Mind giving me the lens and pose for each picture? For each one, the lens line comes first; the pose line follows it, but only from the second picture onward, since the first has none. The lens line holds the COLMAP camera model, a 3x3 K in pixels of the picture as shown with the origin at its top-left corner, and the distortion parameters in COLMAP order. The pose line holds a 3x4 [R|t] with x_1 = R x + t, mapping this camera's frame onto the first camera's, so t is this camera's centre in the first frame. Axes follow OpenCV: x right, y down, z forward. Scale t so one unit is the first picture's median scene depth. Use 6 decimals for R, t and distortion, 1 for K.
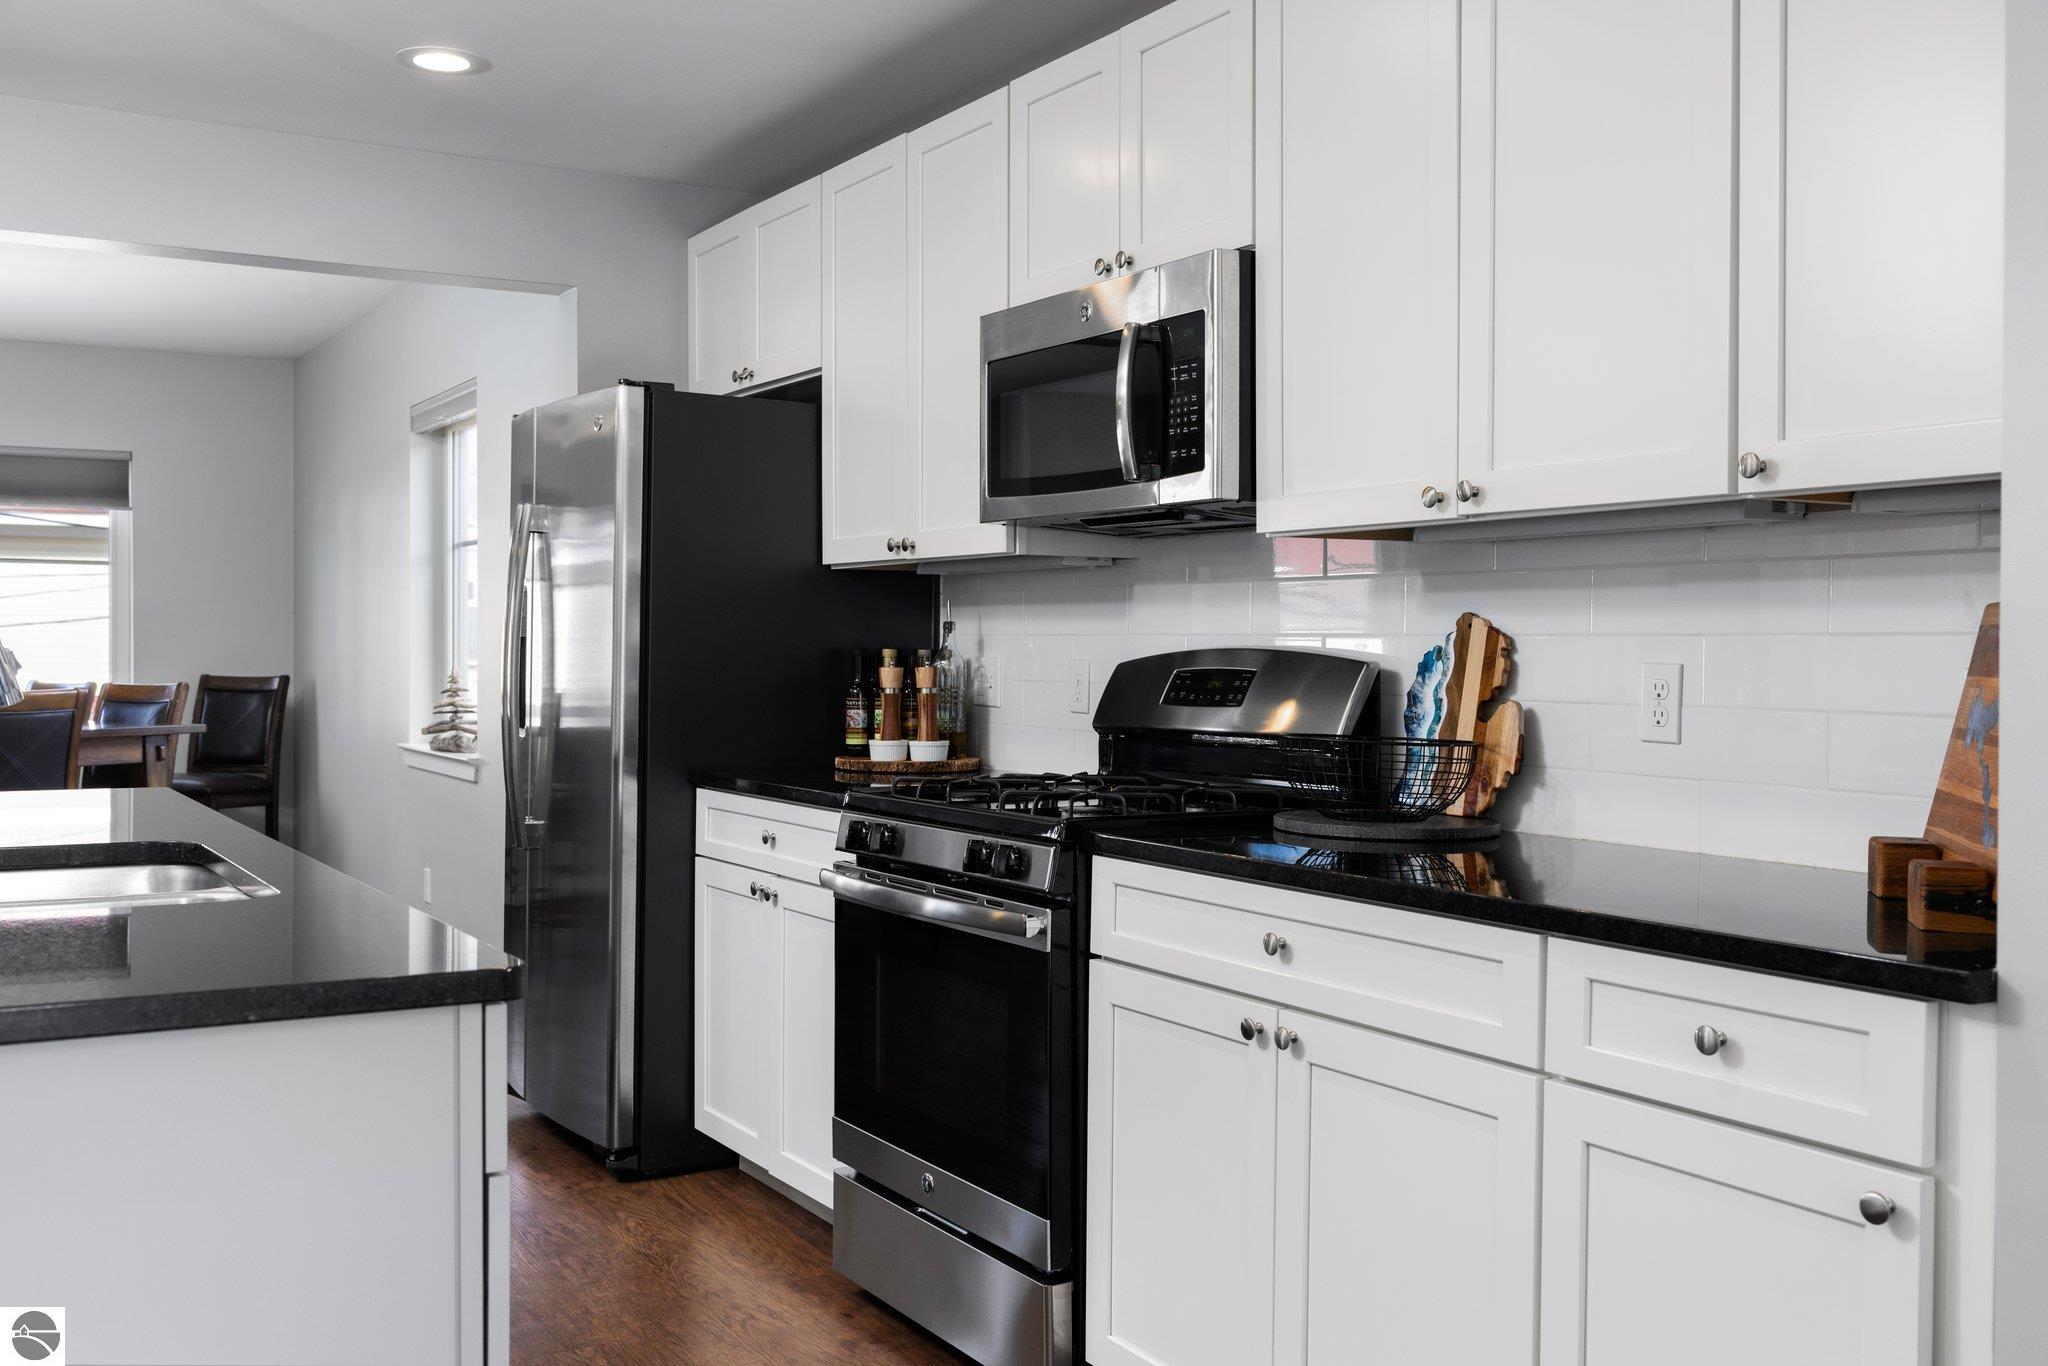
lens RADIAL K [[1920.0, 0, 1024.0], [0, 1920.0, 683.0], [0, 0, 1]] dist [0.000754, -0.007926]
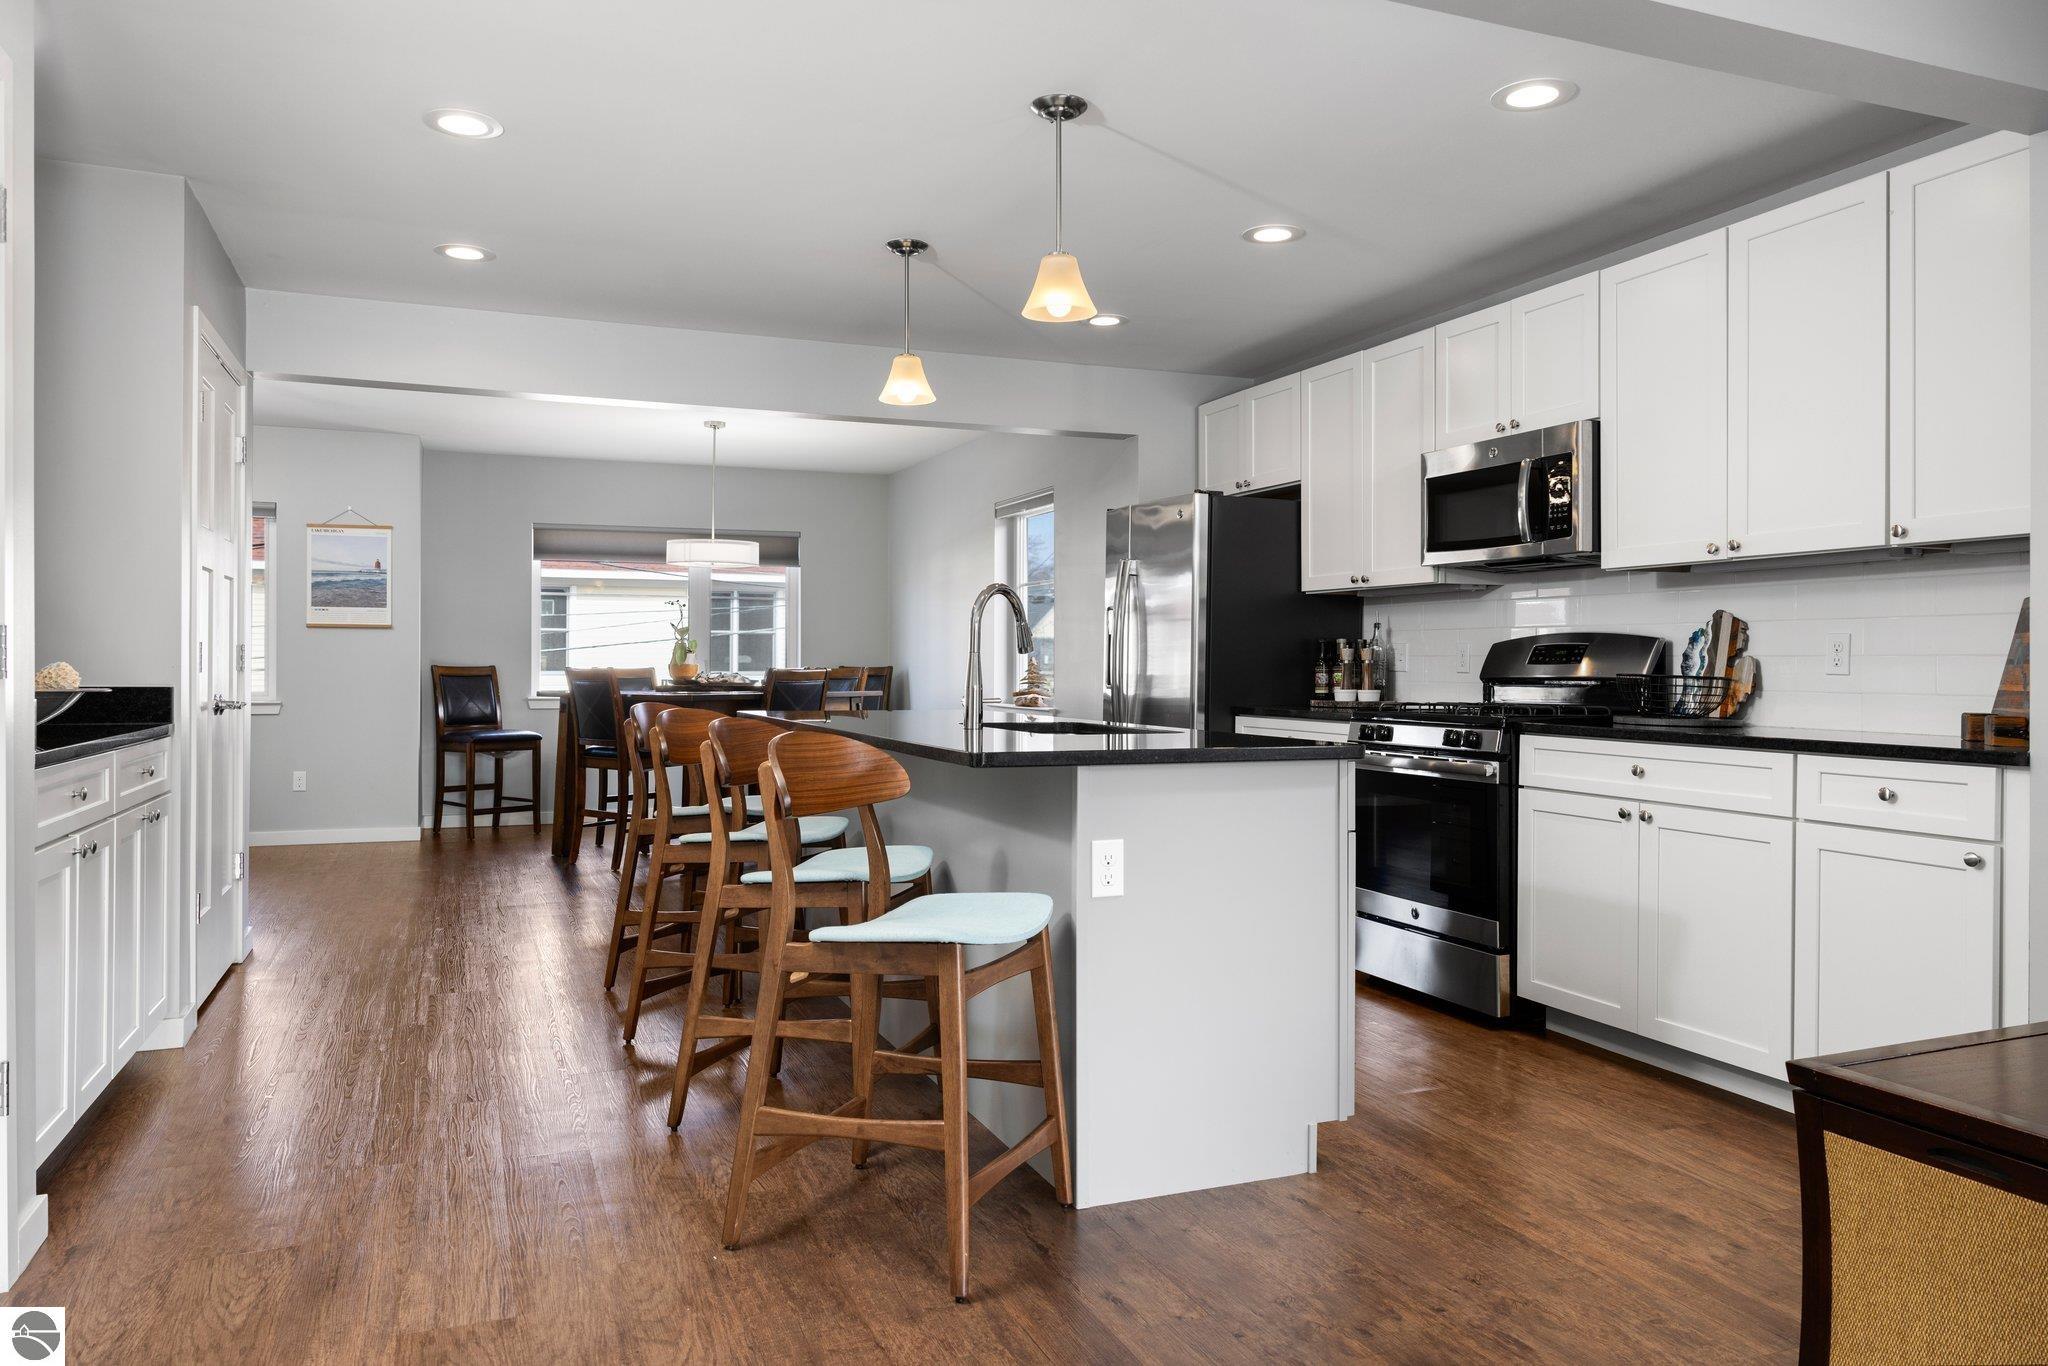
lens RADIAL K [[1403.6, 0, 1025.4], [0, 1403.6, 659.6], [0, 0, 1]] dist [0.000907, 0.003726]
pose [[0.987948, -0.000701, -0.154782, -0.222764], [-0.002675, 0.999763, -0.021606, 0.042561], [0.154761, 0.021759, 0.987712, -0.451013]]
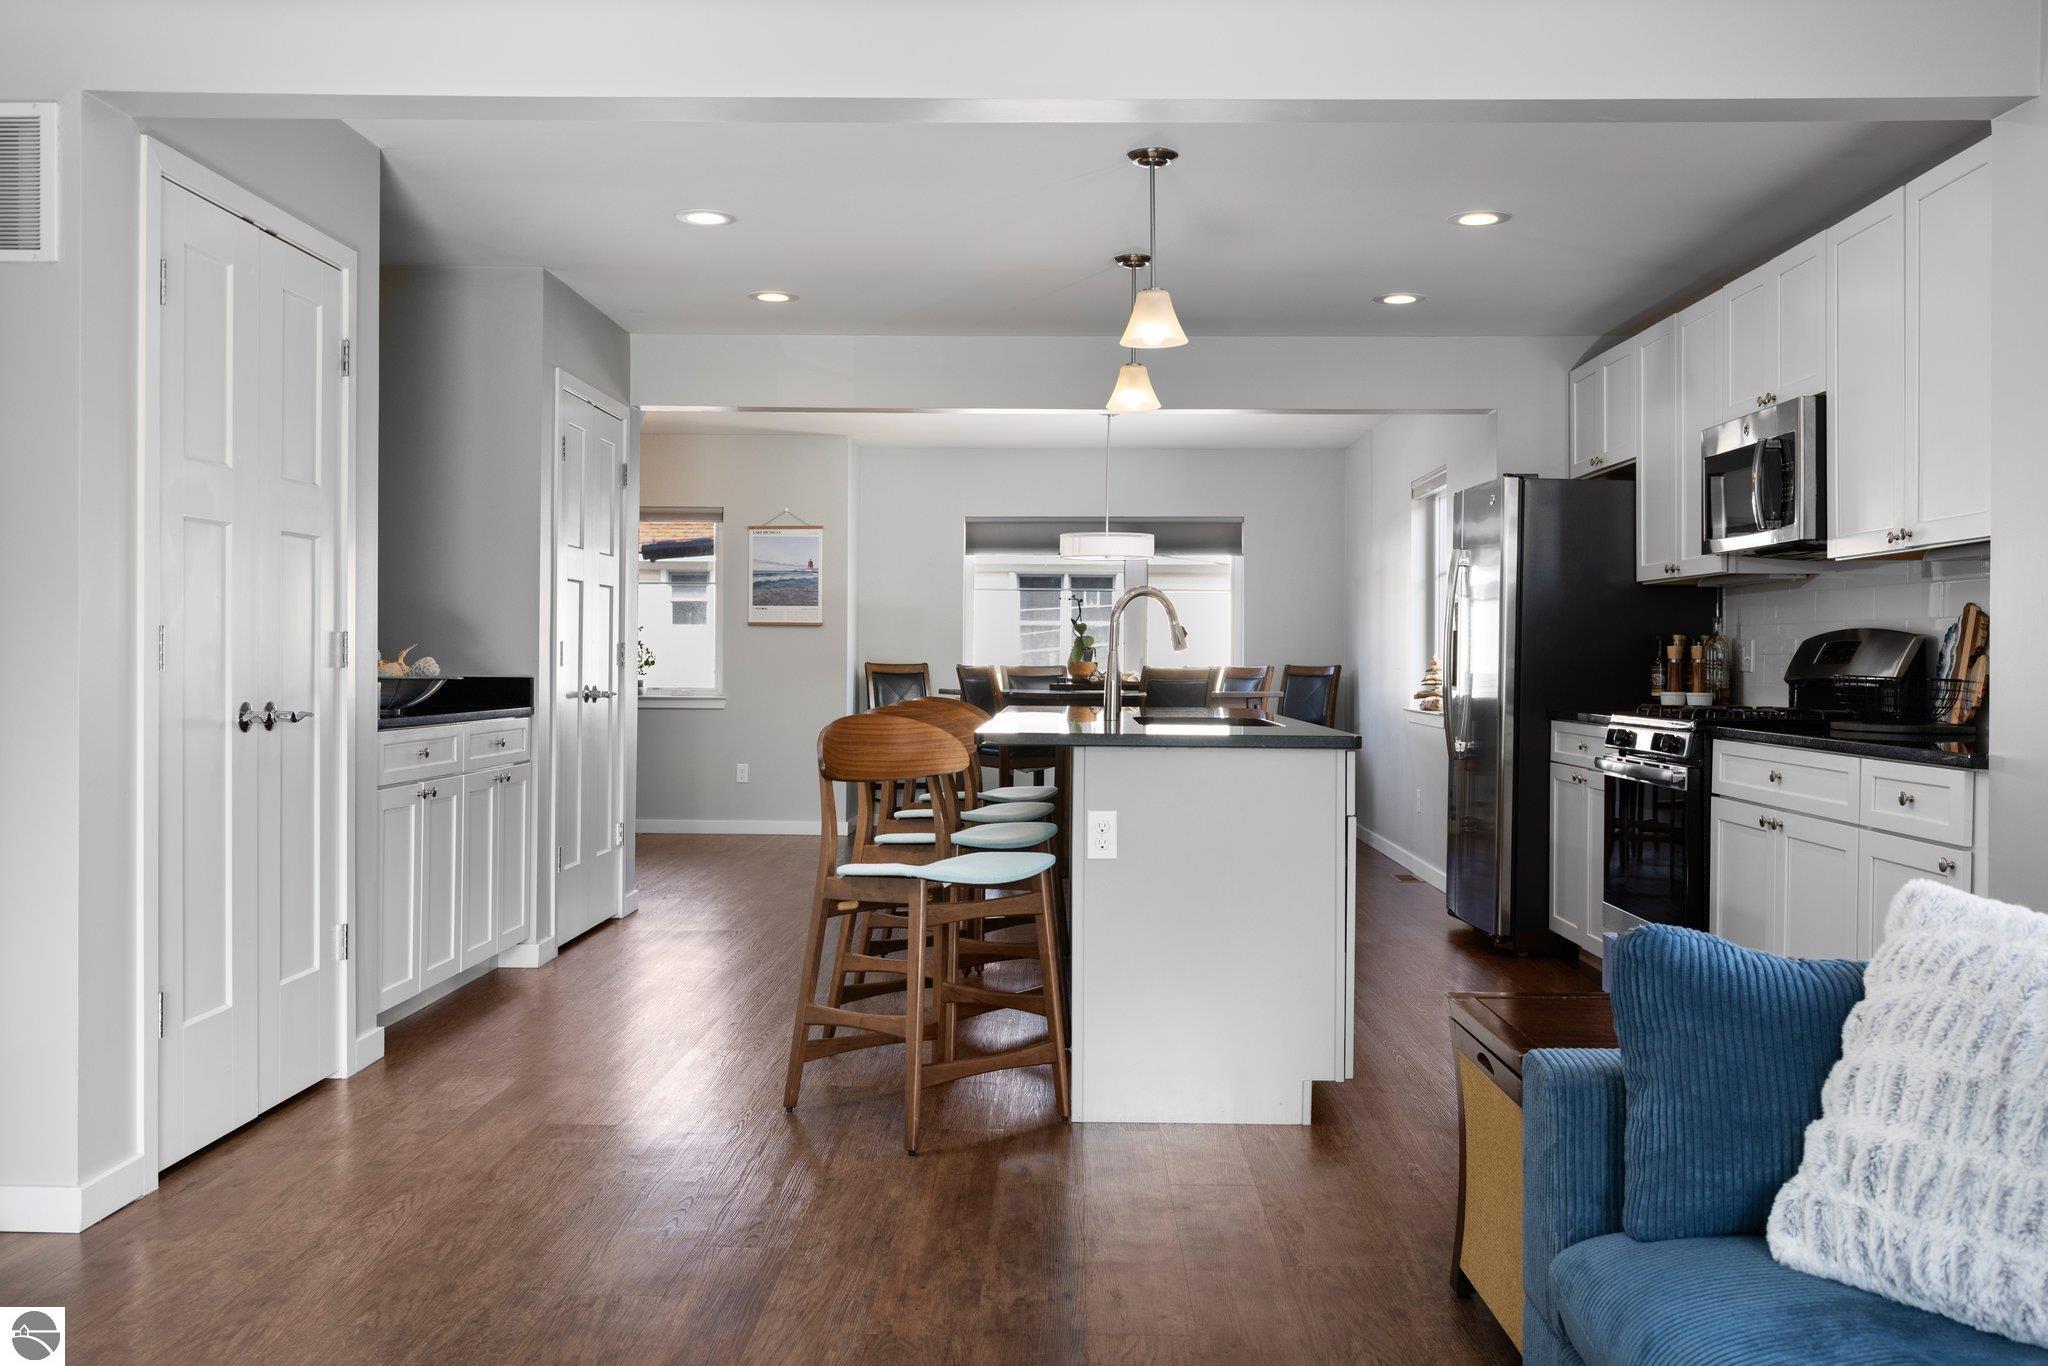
lens RADIAL K [[1782.9, 0, 1026.4], [0, 1782.9, 644.7], [0, 0, 1]] dist [0.009641, 0.004296]
pose [[0.846578, -0.002688, -0.532259, 0.357569], [-0.013133, 0.999577, -0.025936, 0.049299], [0.532103, 0.028947, 0.846184, -0.720812]]
